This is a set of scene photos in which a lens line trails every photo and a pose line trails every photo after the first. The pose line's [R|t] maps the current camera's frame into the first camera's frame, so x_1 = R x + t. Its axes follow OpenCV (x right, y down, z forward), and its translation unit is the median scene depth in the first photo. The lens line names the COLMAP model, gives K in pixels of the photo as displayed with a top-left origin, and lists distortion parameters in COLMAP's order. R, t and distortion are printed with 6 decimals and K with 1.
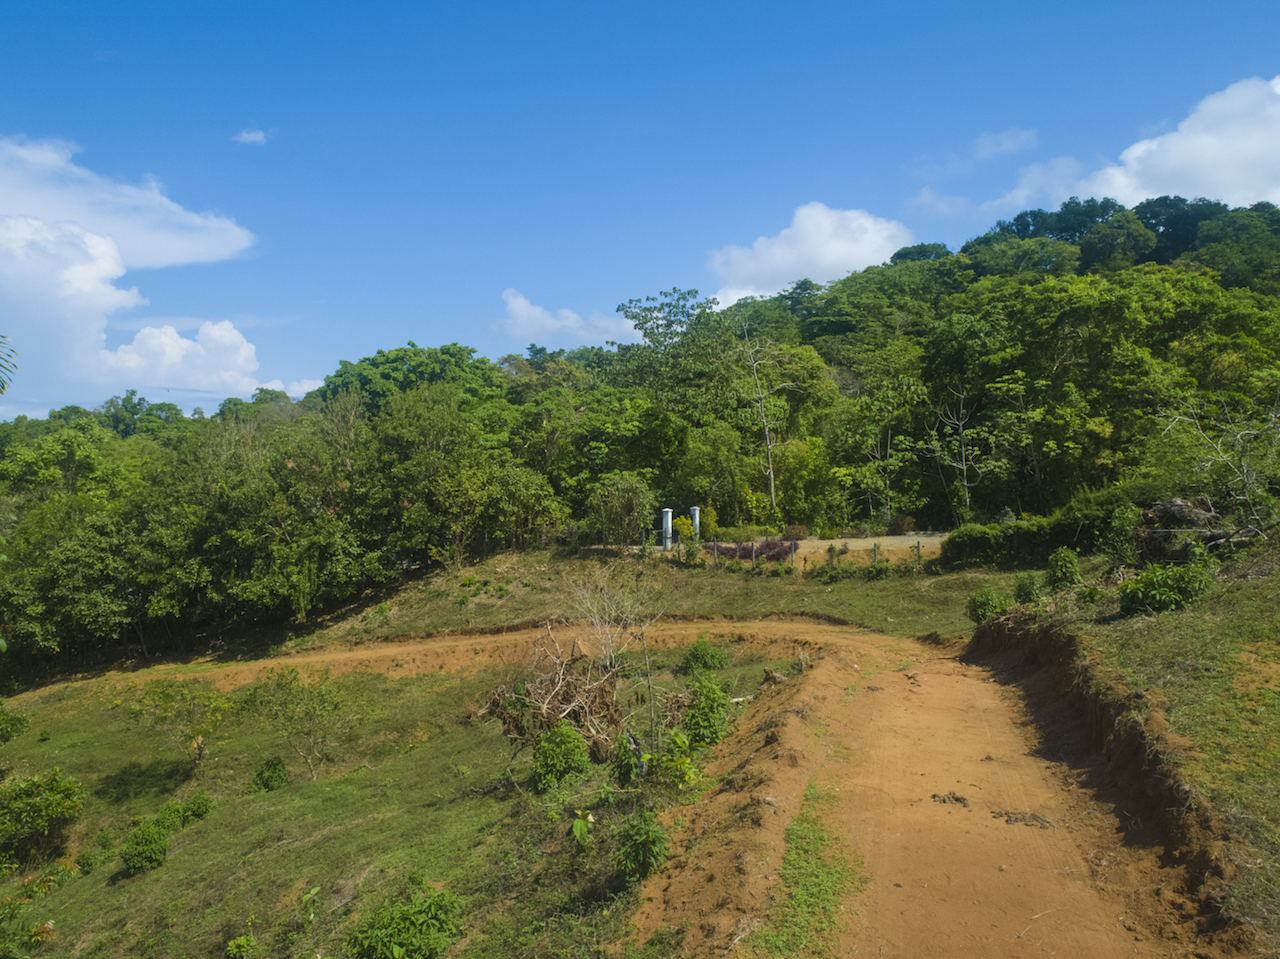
lens RADIAL K [[966.7, 0, 643.1], [0, 966.7, 486.7], [0, 0, 1]] dist [-0.016194, 0.002458]
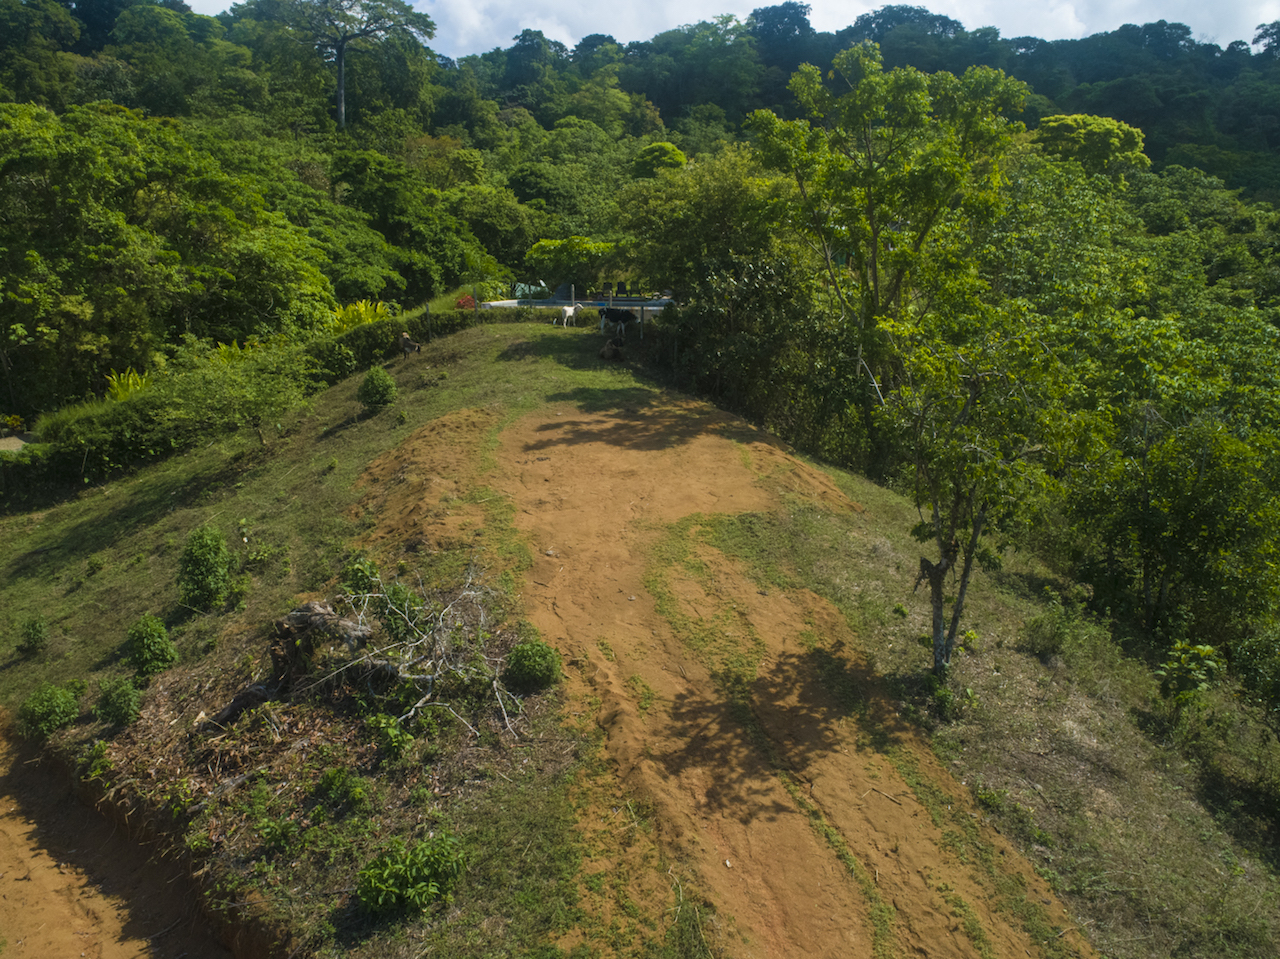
lens RADIAL K [[970.8, 0, 639.3], [0, 970.8, 482.7], [0, 0, 1]] dist [-0.015371, 0.003564]
pose [[0.540838, -0.179732, 0.821700, 0.009990], [0.003624, 0.977393, 0.211402, -0.087055], [-0.841119, -0.111356, 0.529263, 0.105206]]
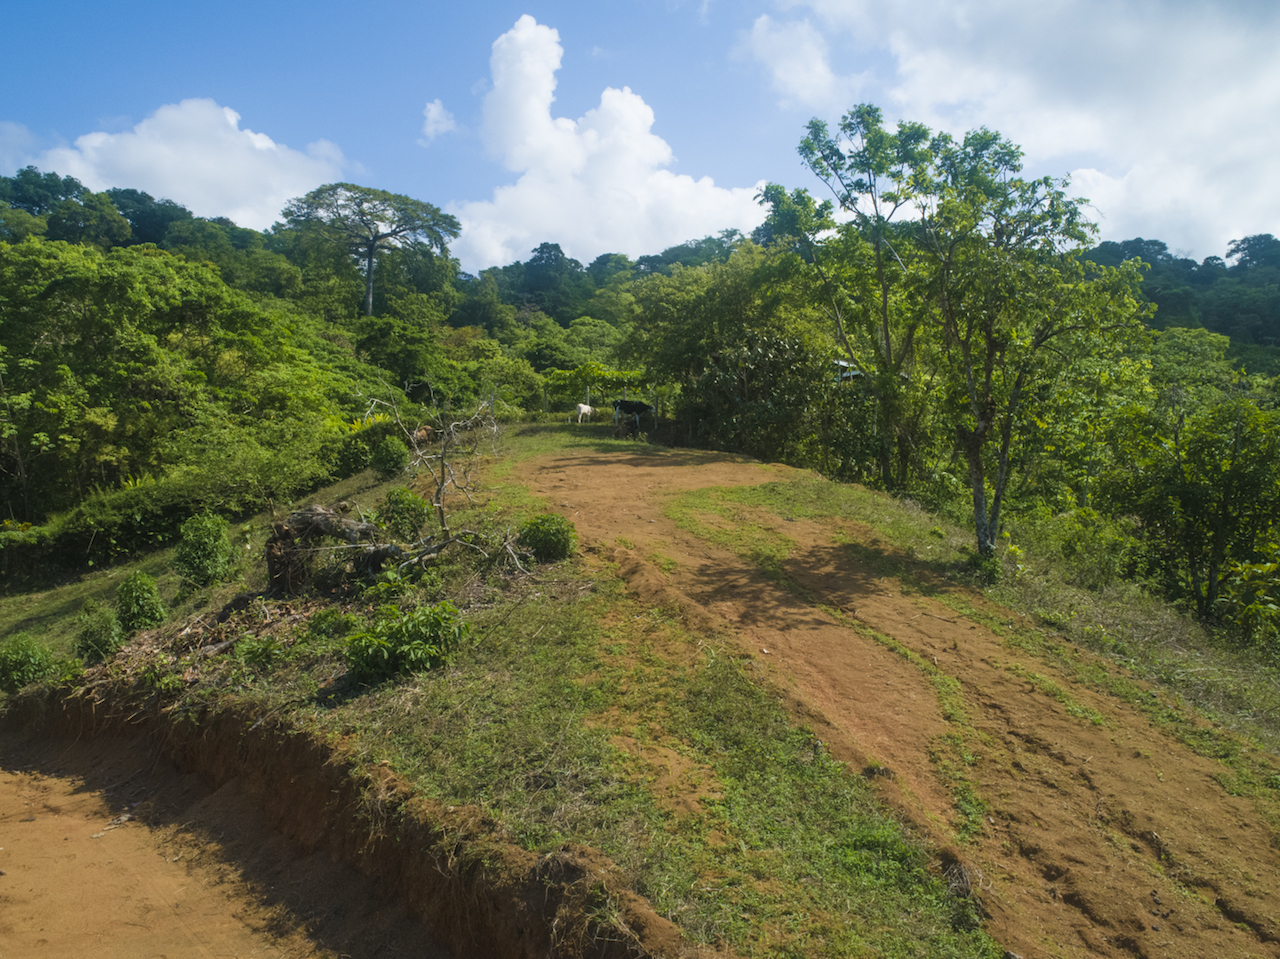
lens RADIAL K [[970.8, 0, 639.3], [0, 970.8, 482.7], [0, 0, 1]] dist [-0.015371, 0.003564]
pose [[0.550331, -0.005693, 0.834927, 0.010121], [0.007483, 0.999970, 0.001885, -0.001952], [-0.834913, 0.005210, 0.550357, 0.108633]]
